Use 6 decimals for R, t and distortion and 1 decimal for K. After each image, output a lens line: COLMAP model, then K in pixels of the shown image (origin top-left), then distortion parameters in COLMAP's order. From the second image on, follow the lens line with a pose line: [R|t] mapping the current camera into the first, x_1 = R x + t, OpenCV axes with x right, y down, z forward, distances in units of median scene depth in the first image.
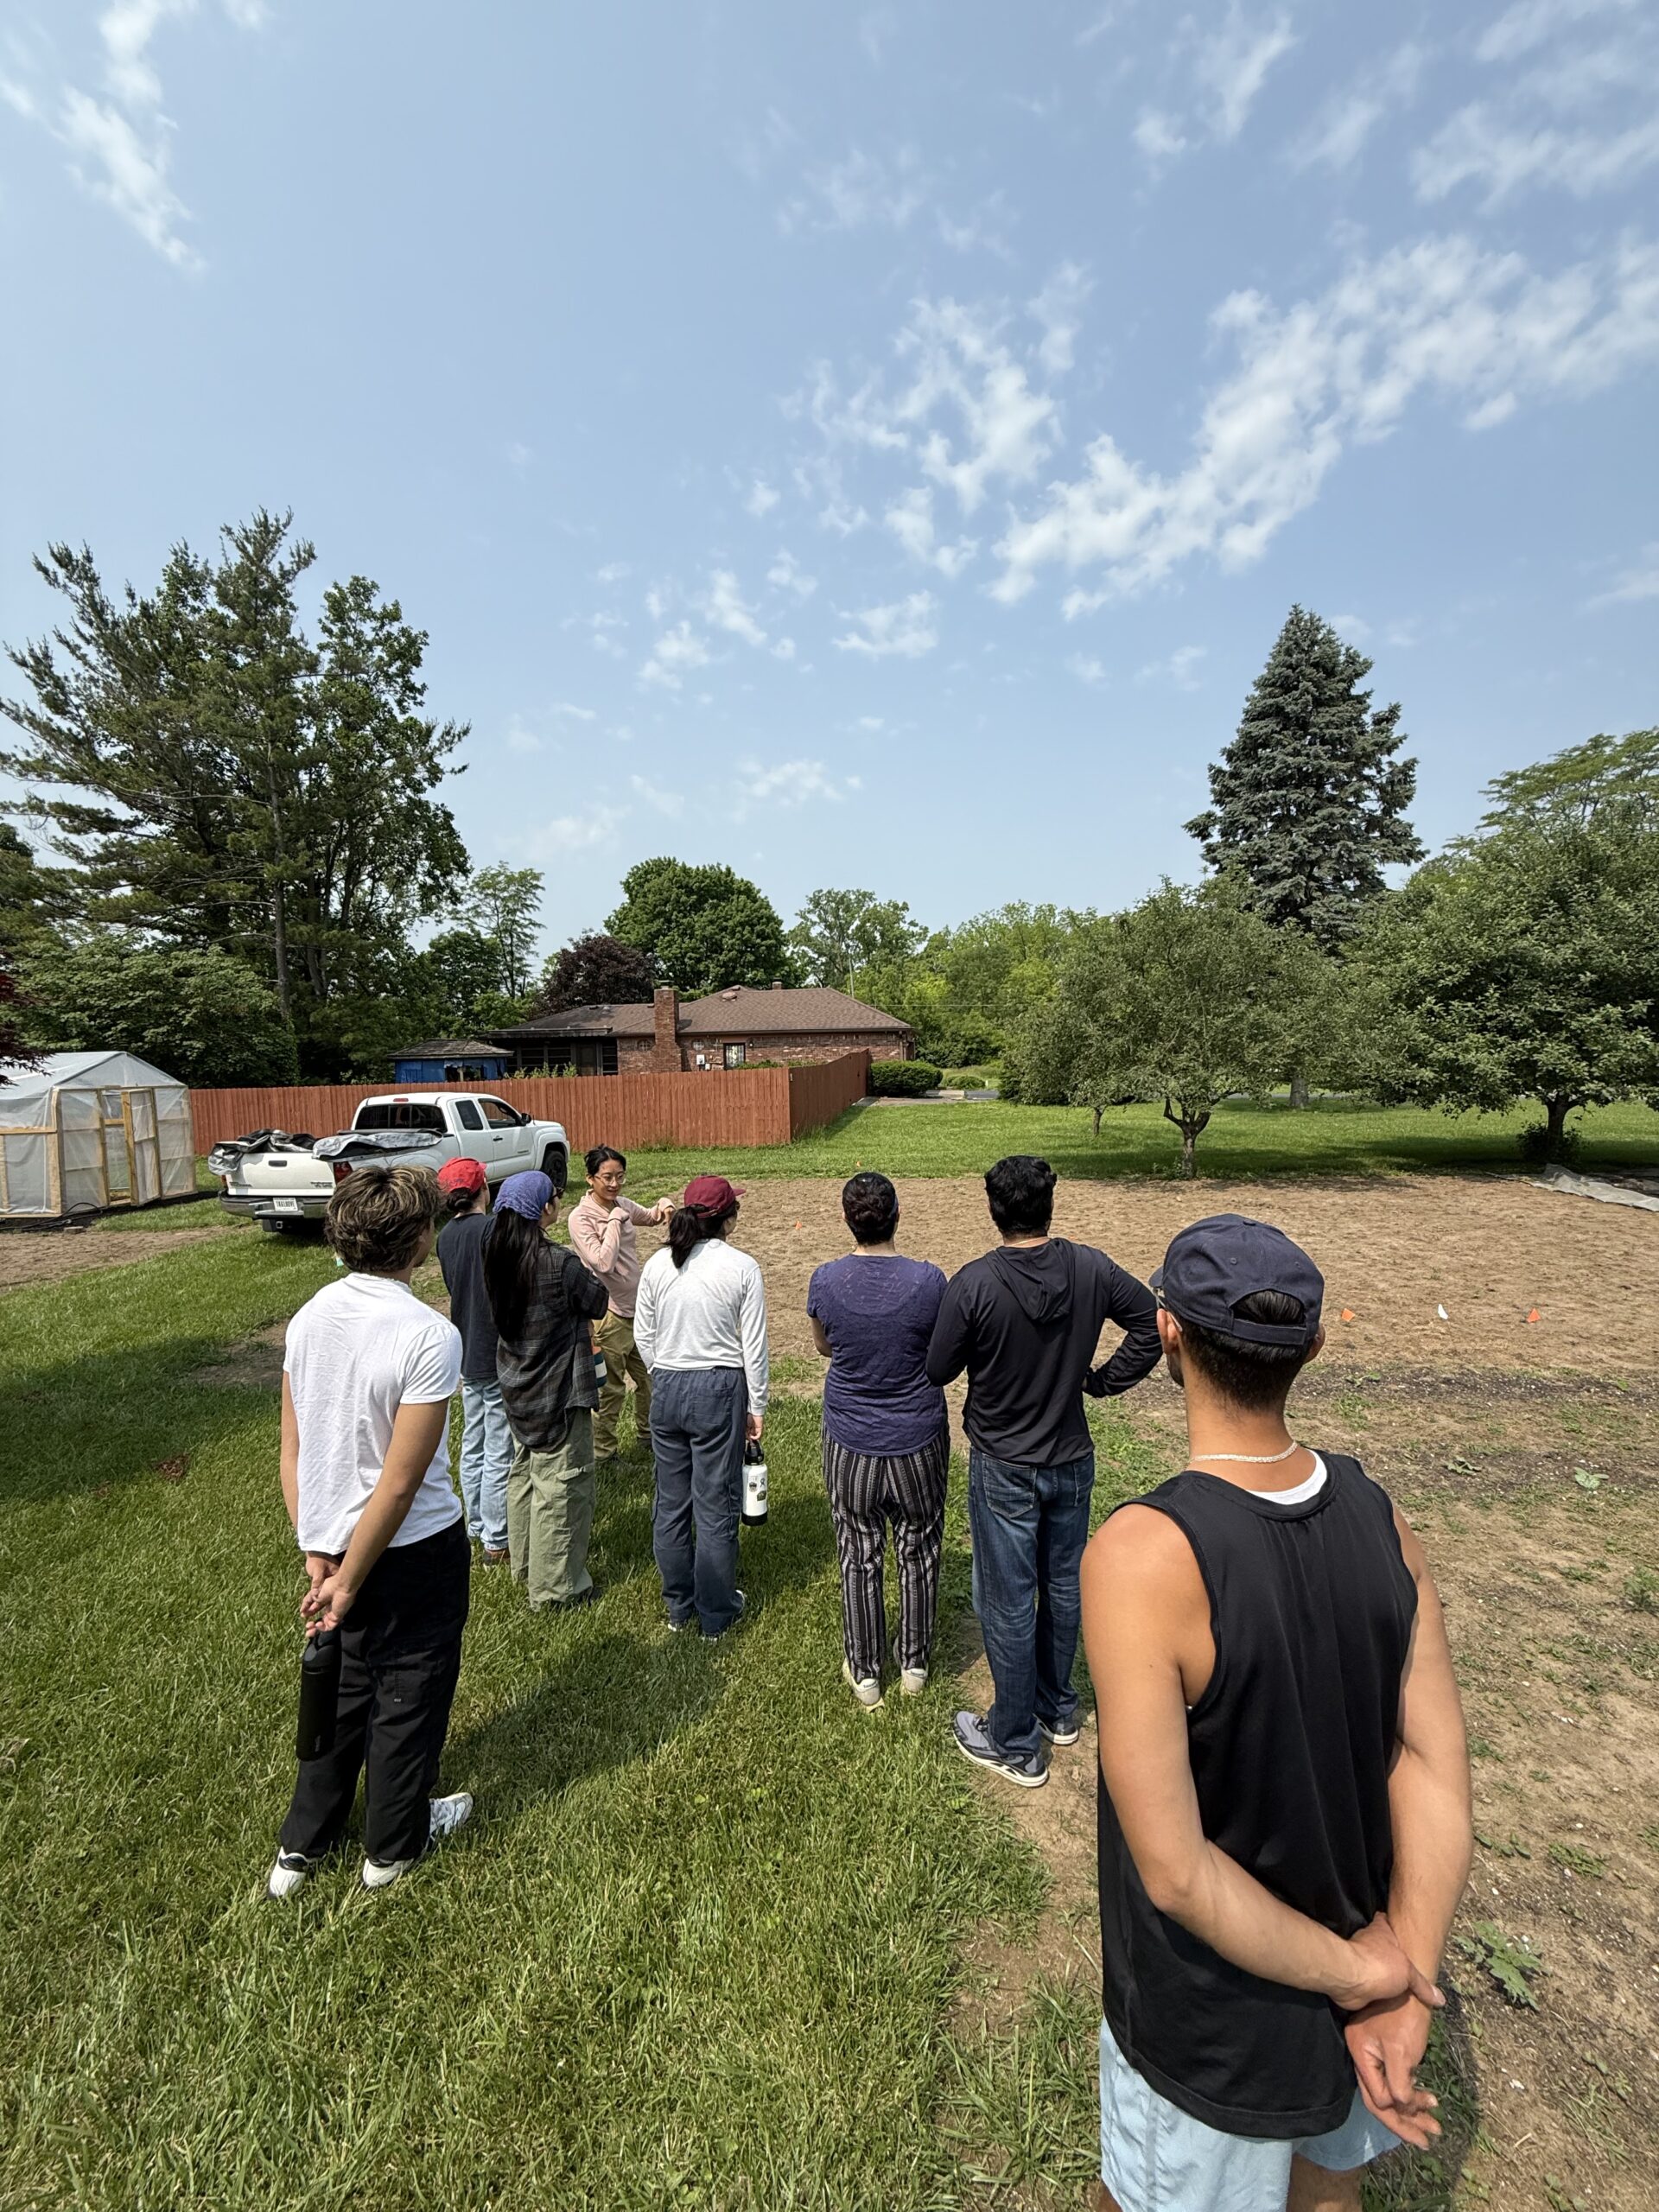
lens RADIAL K [[875.9, 0, 819.1], [0, 875.9, 1111.9], [0, 0, 1]] dist [0.002300, -0.000701]
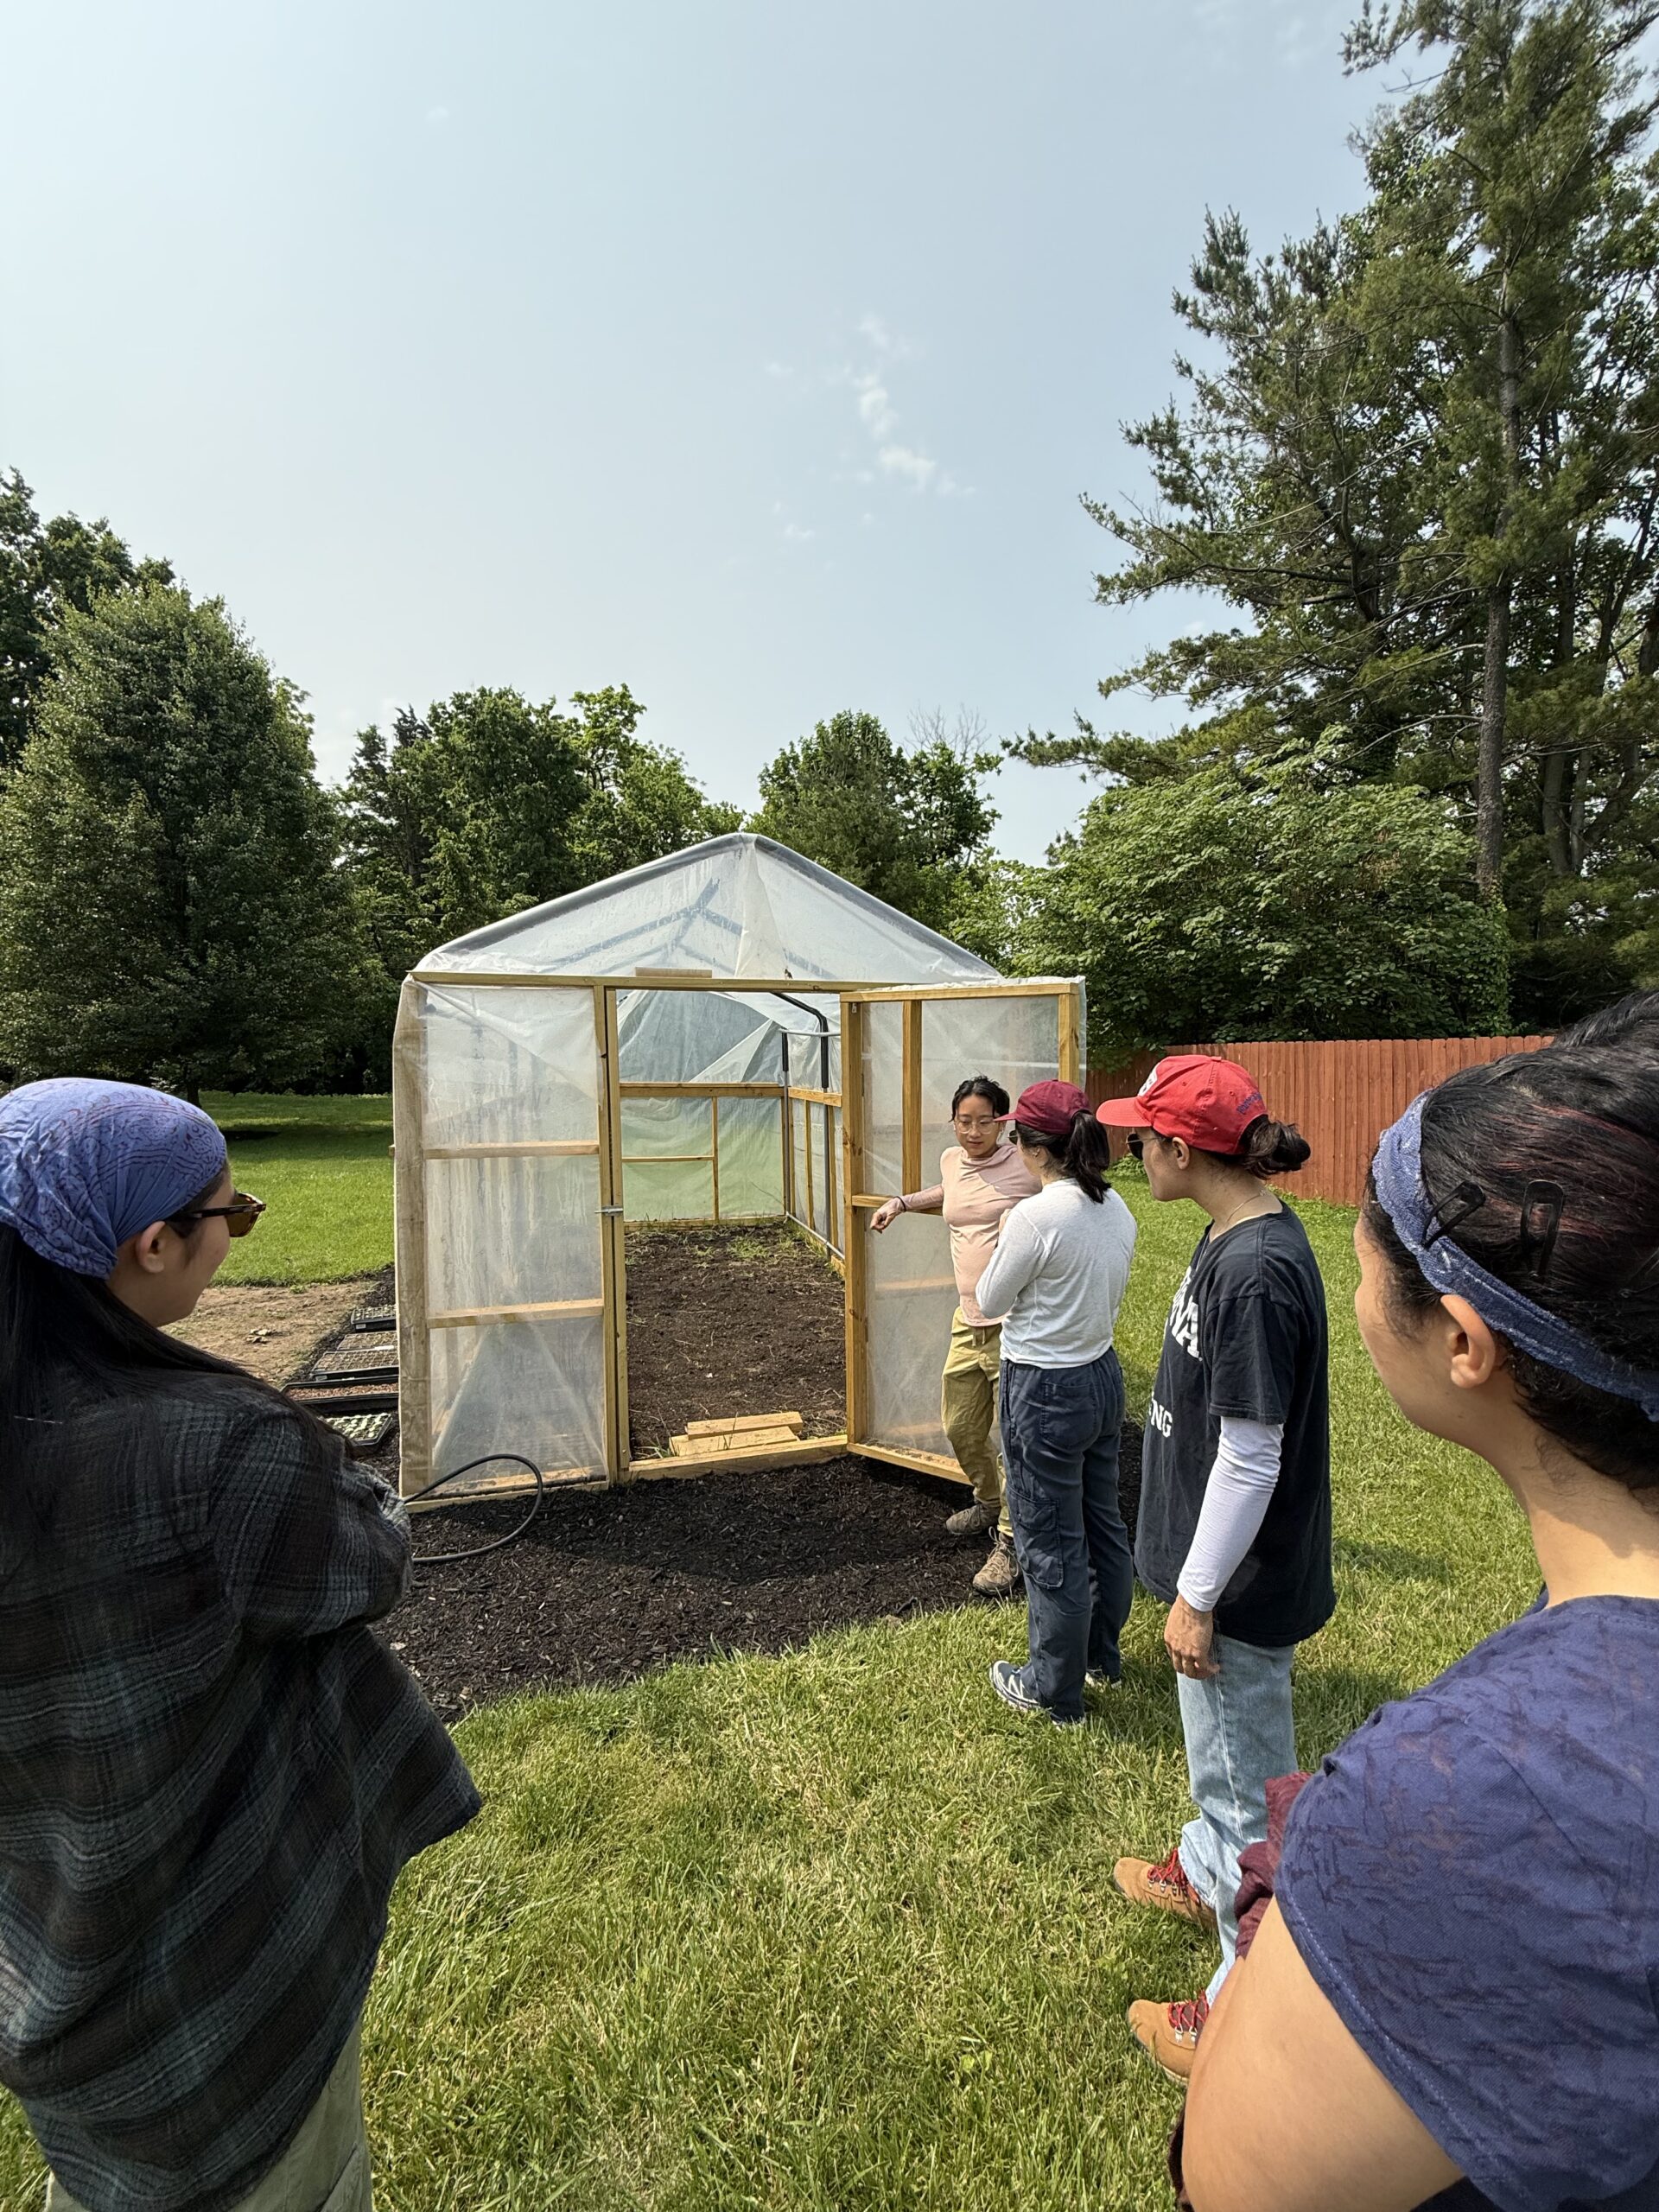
lens RADIAL K [[875.9, 0, 870.7], [0, 875.9, 1104.4], [0, 0, 1]] dist [0.002300, -0.000701]
pose [[0.399884, 0.063745, -0.914346, -0.341729], [-0.052861, 0.997522, 0.046425, -0.003965], [0.915040, 0.029769, 0.402263, 0.574354]]
